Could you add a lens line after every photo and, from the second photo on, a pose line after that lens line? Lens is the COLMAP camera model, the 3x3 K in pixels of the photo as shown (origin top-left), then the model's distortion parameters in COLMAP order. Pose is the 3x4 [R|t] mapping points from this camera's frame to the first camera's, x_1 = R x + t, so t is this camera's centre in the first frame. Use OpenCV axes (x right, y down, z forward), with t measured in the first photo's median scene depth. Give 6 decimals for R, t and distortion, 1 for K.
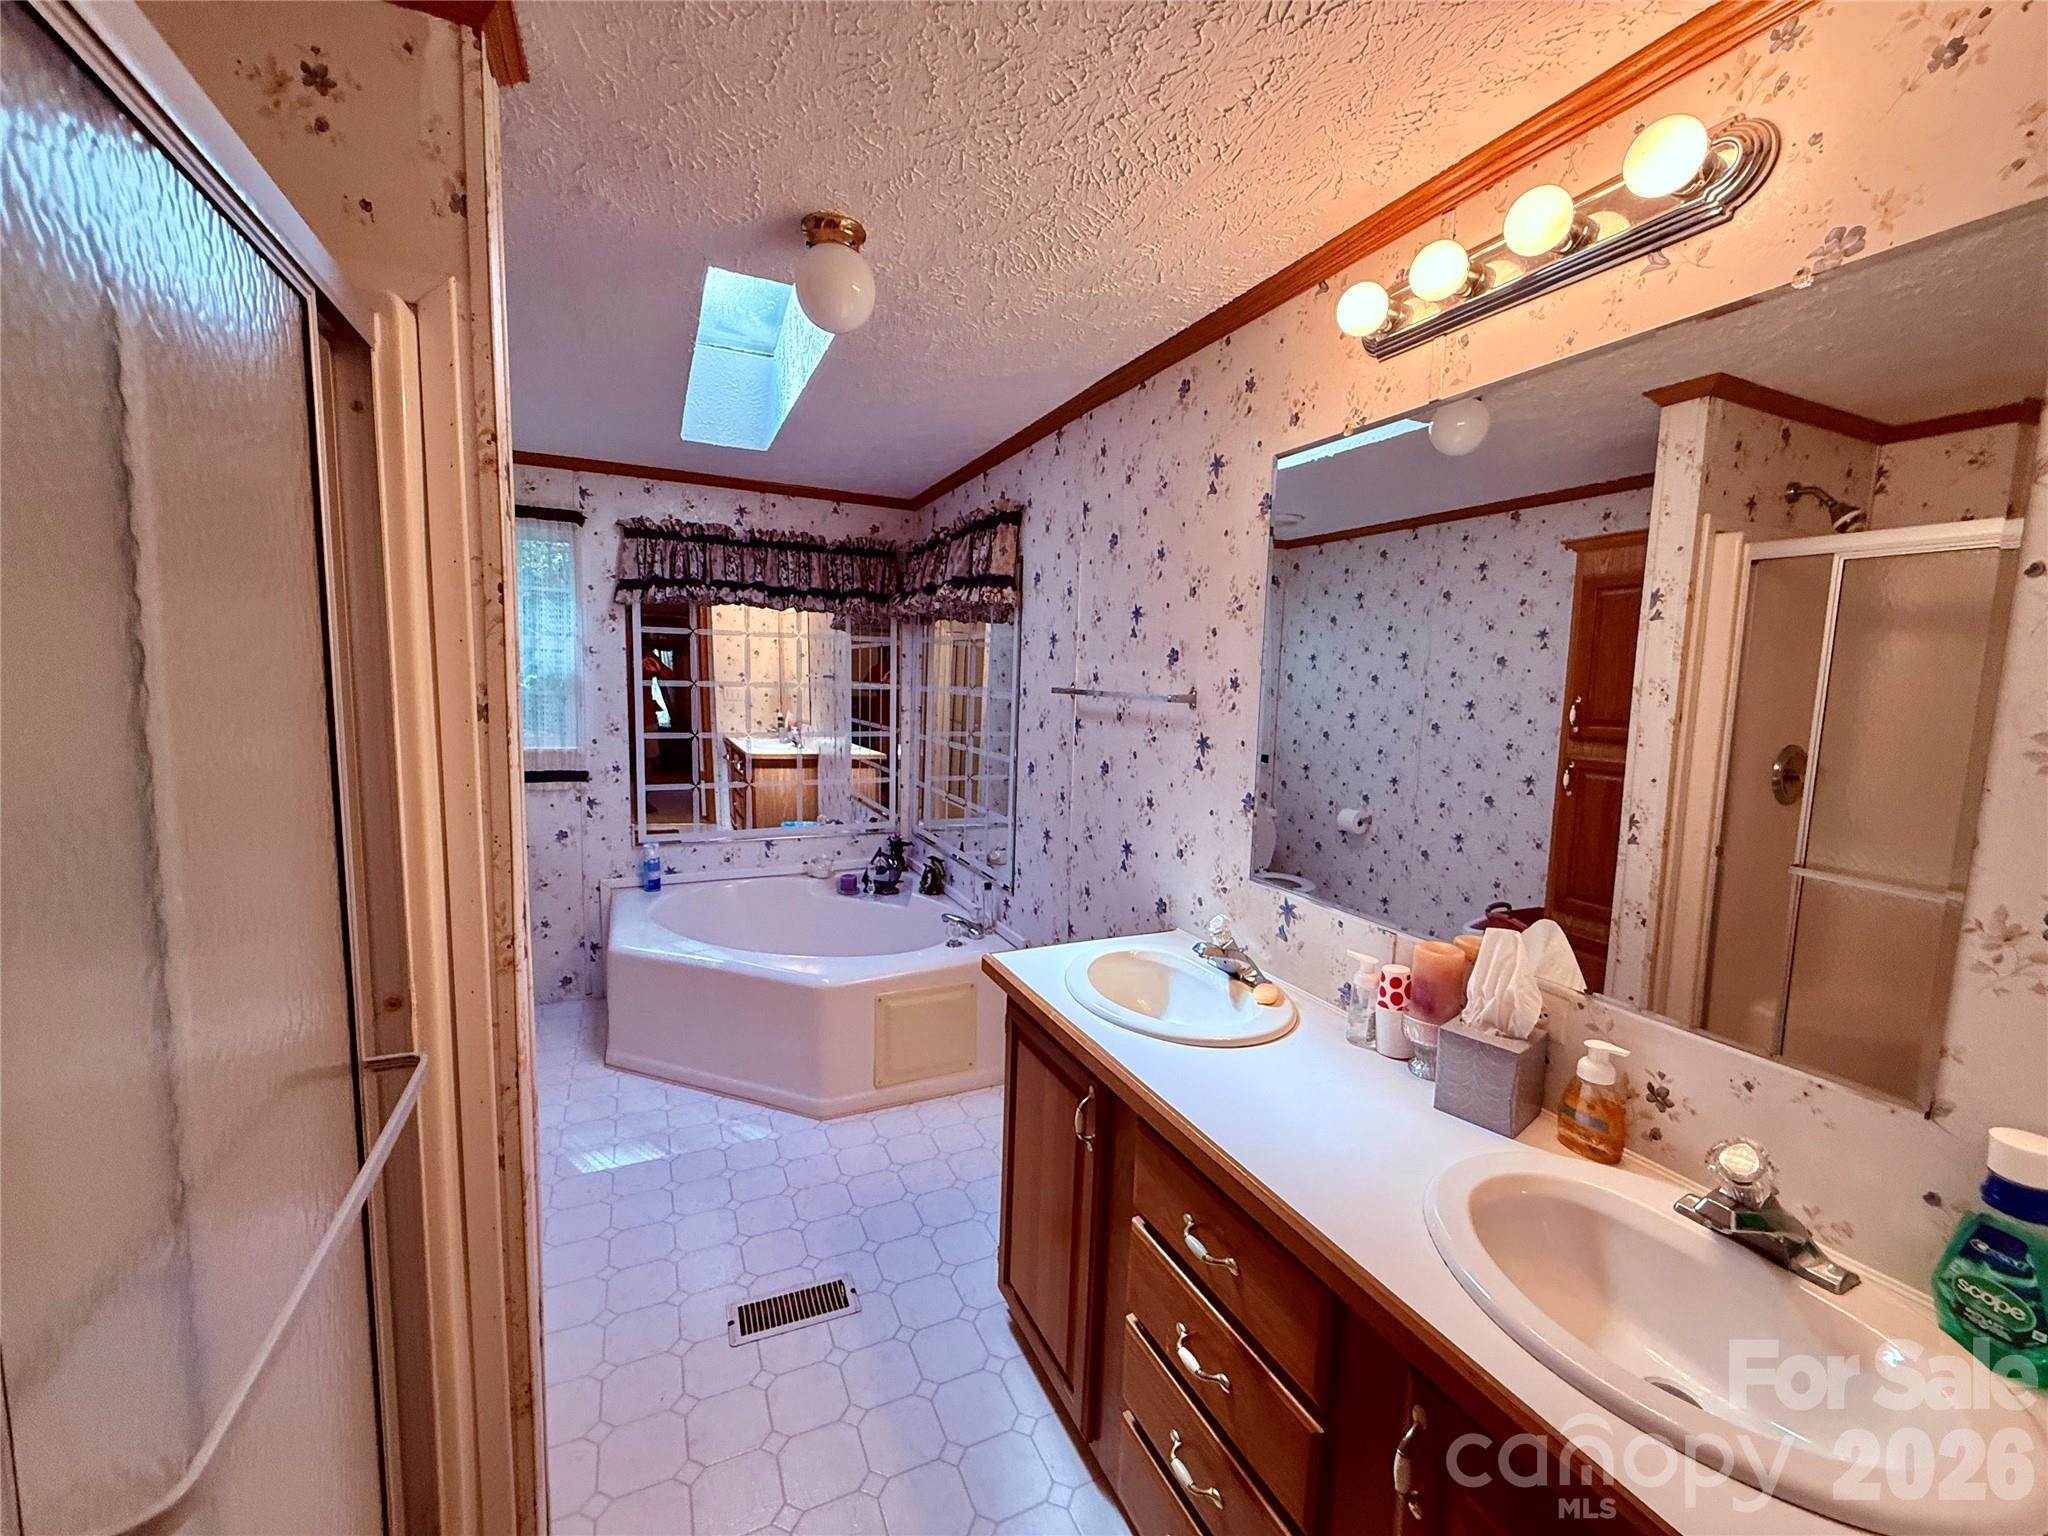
lens RADIAL K [[820.1, 0, 1020.2], [0, 820.1, 765.2], [0, 0, 1]] dist [-0.000079, 0.000786]
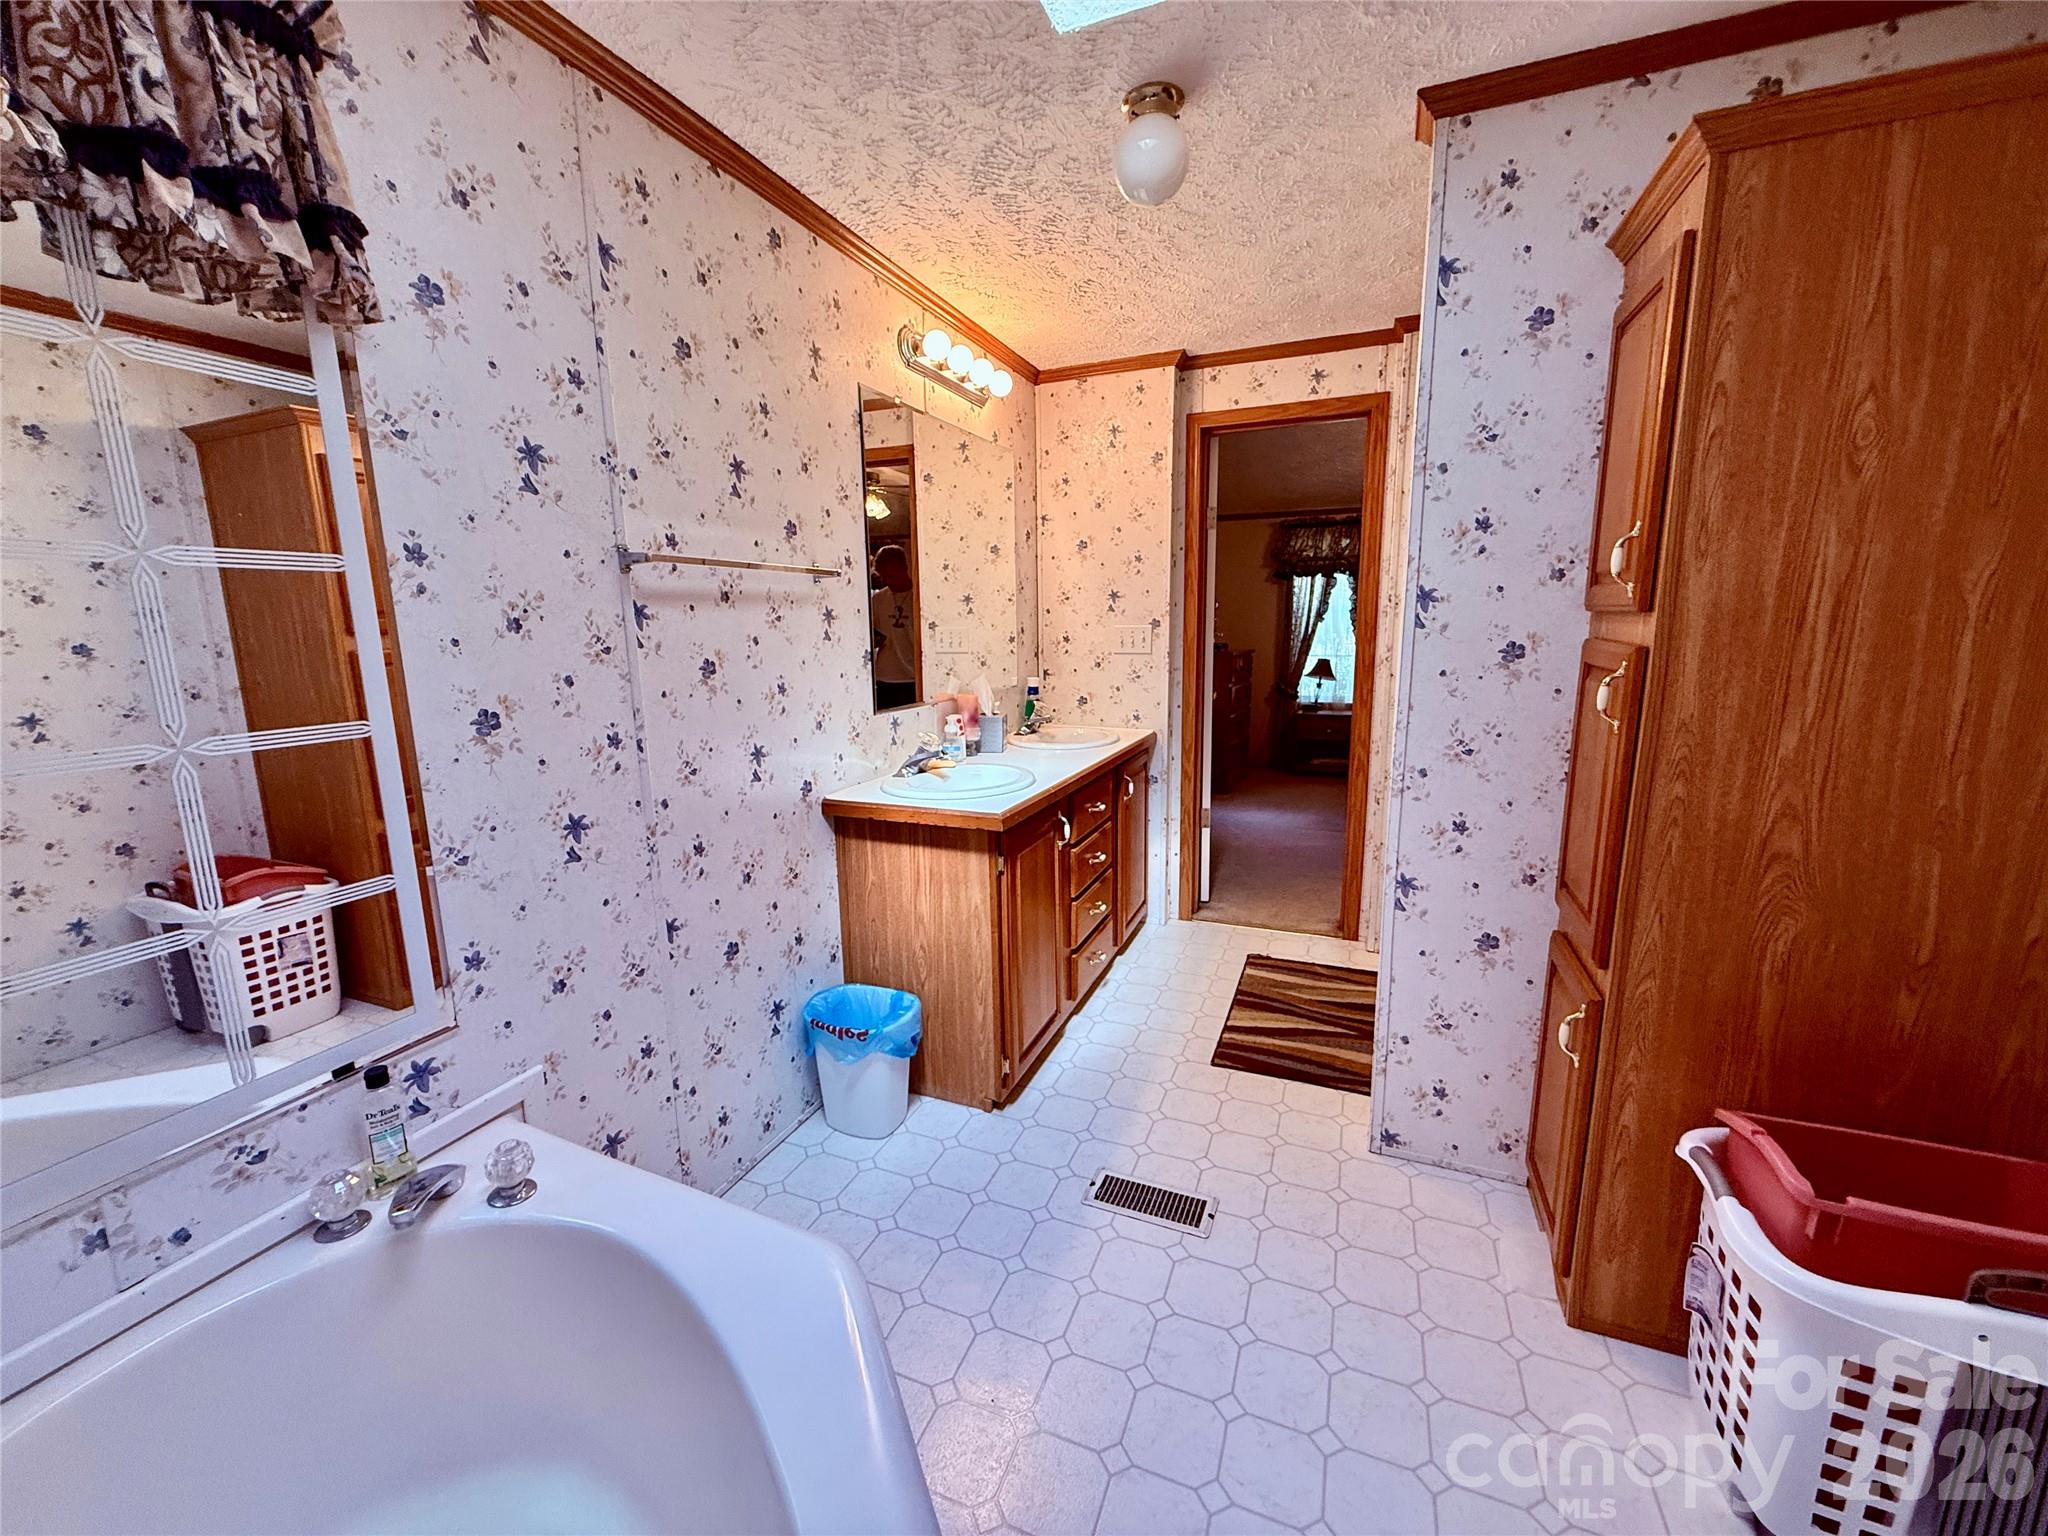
lens RADIAL K [[820.1, 0, 1018.9], [0, 820.1, 766.3], [0, 0, 1]] dist [-0.000079, 0.000786]
pose [[-0.677177, -0.146572, 0.721074, -0.721618], [0.078470, 0.959986, 0.268828, -0.100847], [-0.731624, 0.238627, -0.638579, 1.457902]]
